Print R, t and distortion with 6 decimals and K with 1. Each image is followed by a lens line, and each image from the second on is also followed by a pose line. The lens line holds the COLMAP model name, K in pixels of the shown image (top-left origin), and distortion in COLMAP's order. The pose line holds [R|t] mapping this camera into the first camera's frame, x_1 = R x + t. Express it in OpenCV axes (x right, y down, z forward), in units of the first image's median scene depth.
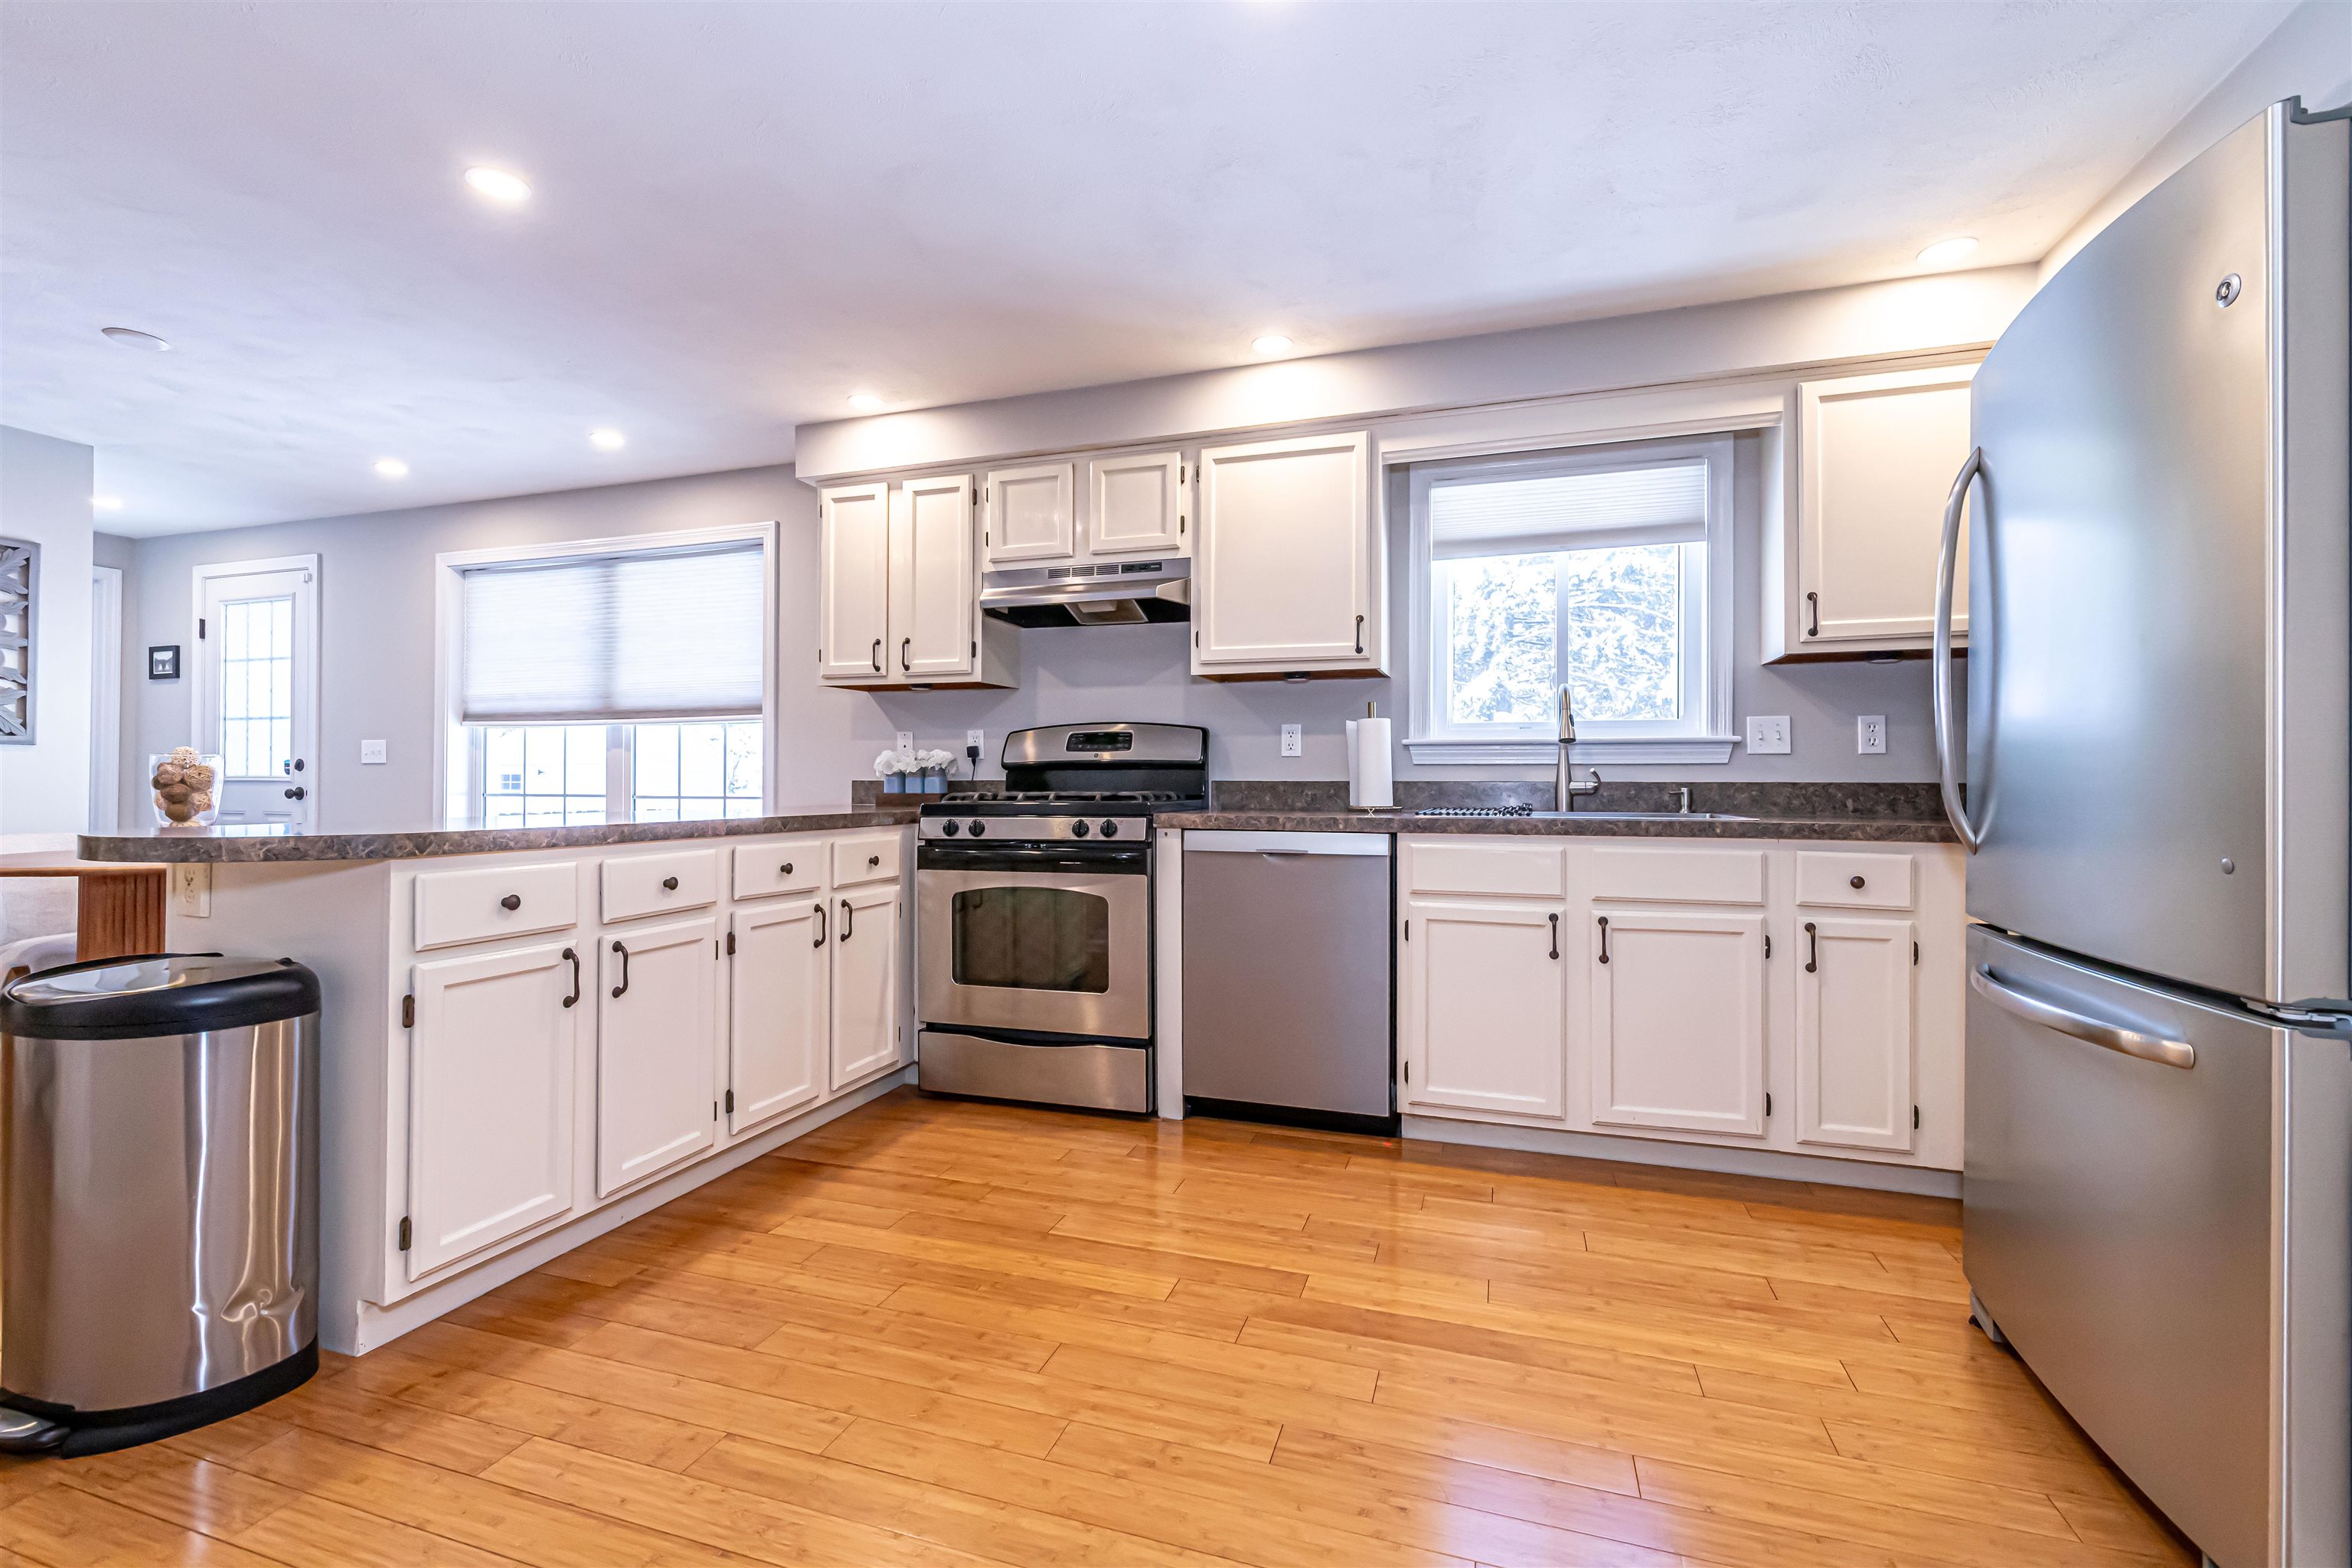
lens RADIAL K [[1045.4, 0, 1175.4], [0, 1045.4, 774.7], [0, 0, 1]] dist [0.000897, -0.000073]
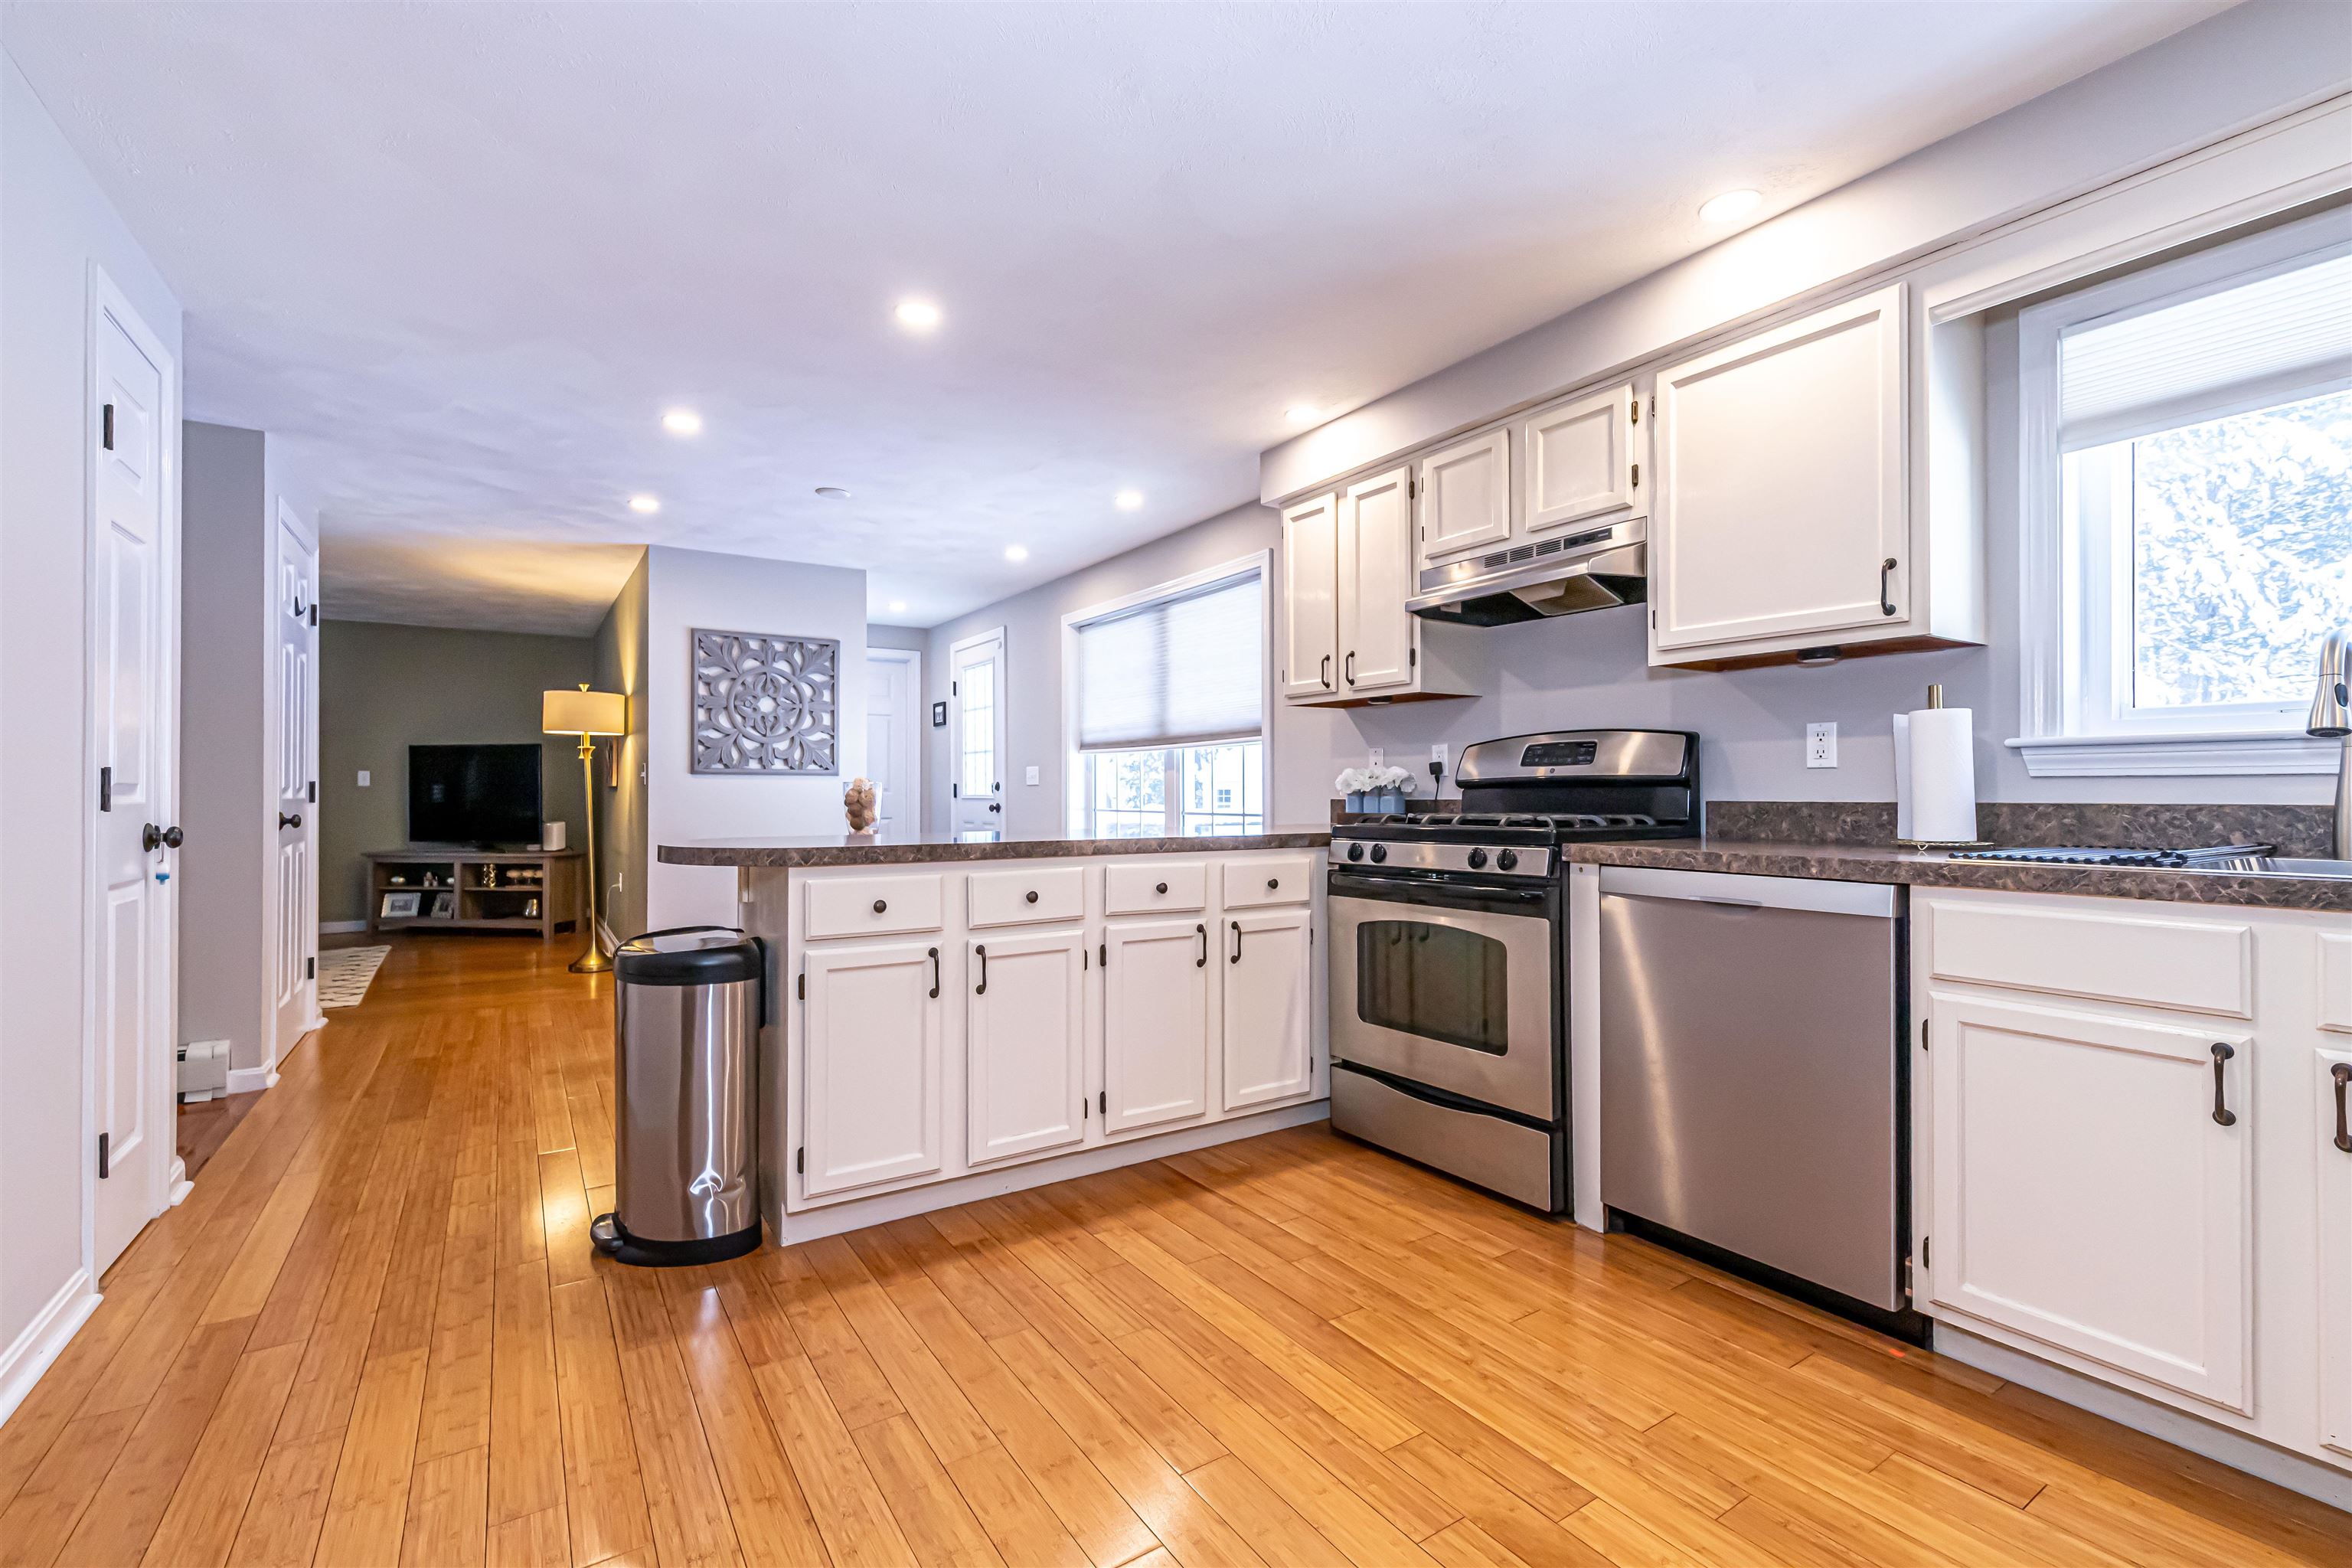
lens RADIAL K [[1036.2, 0, 1140.4], [0, 1036.2, 790.7], [0, 0, 1]] dist [0.001702, -0.000411]
pose [[0.768362, -0.005271, -0.639994, 0.220181], [0.007940, 0.999968, 0.001298, -0.006578], [0.639966, -0.006079, 0.768379, 0.163000]]
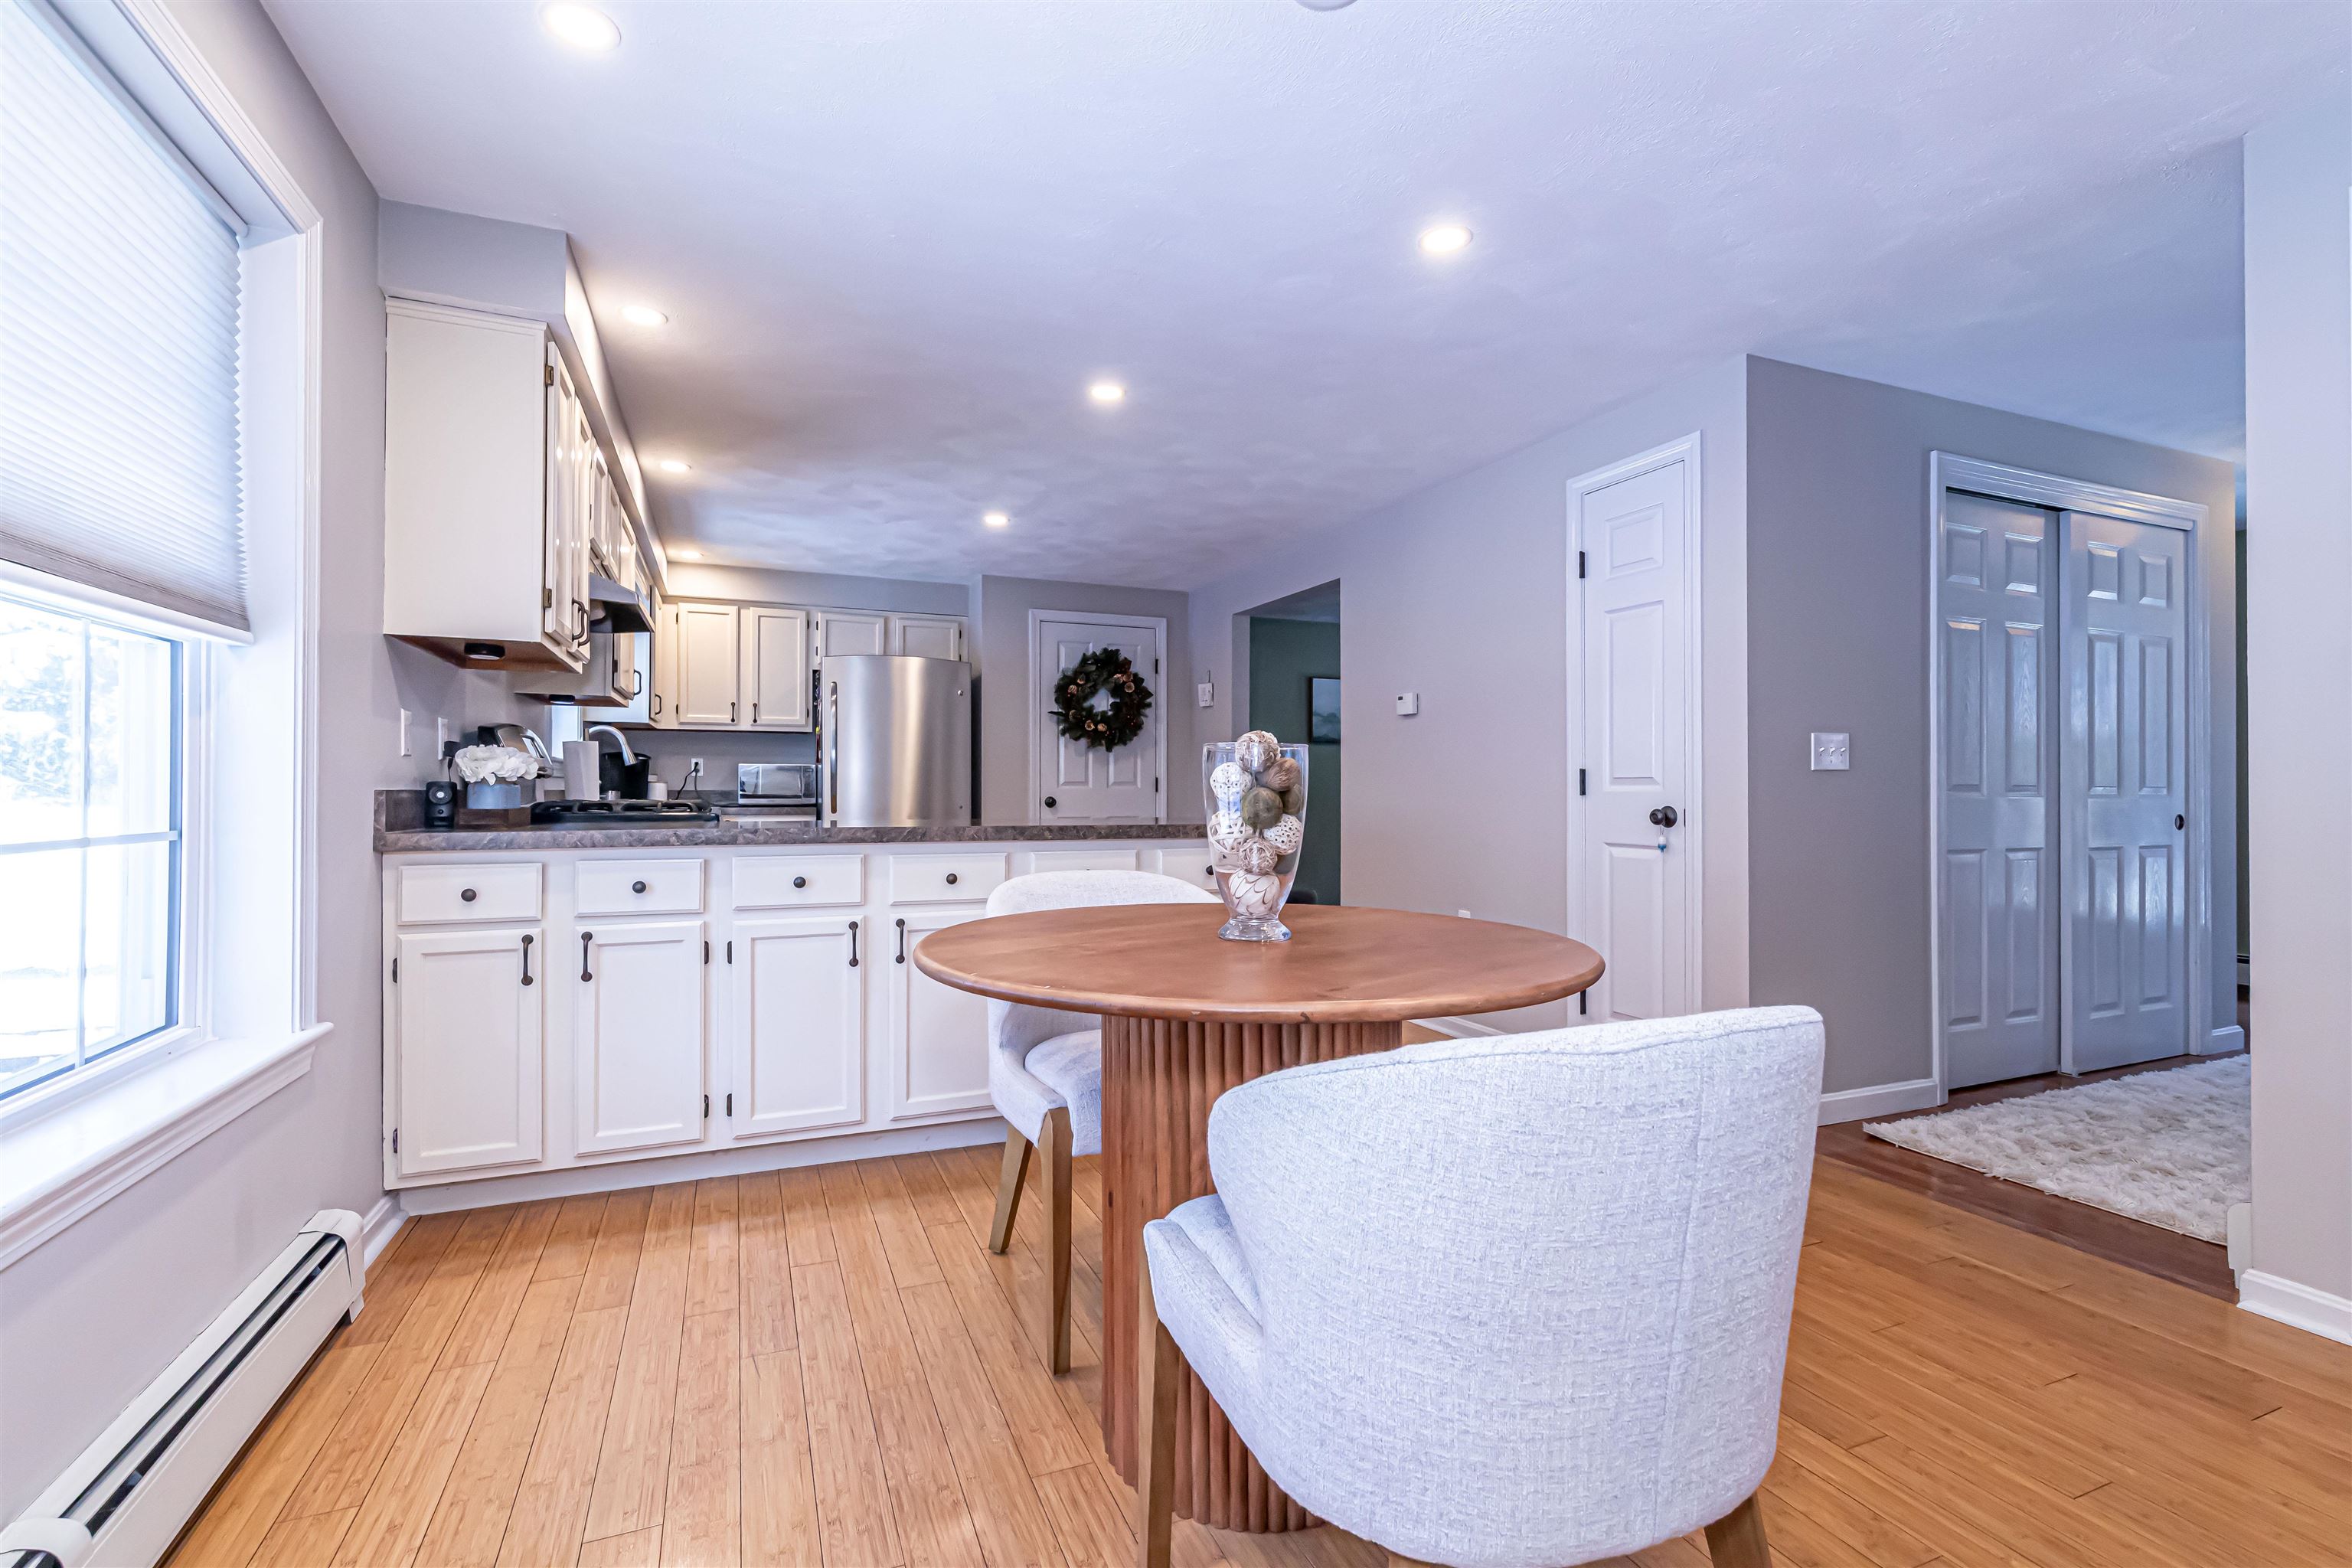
lens RADIAL K [[1000.2, 0, 1185.5], [0, 1000.2, 781.1], [0, 0, 1]] dist [0.000730, -0.000083]
pose [[-0.678153, 0.003680, 0.734912, -1.206204], [-0.008422, 0.999883, -0.012779, 0.004773], [-0.734873, -0.014855, -0.678042, 1.285431]]
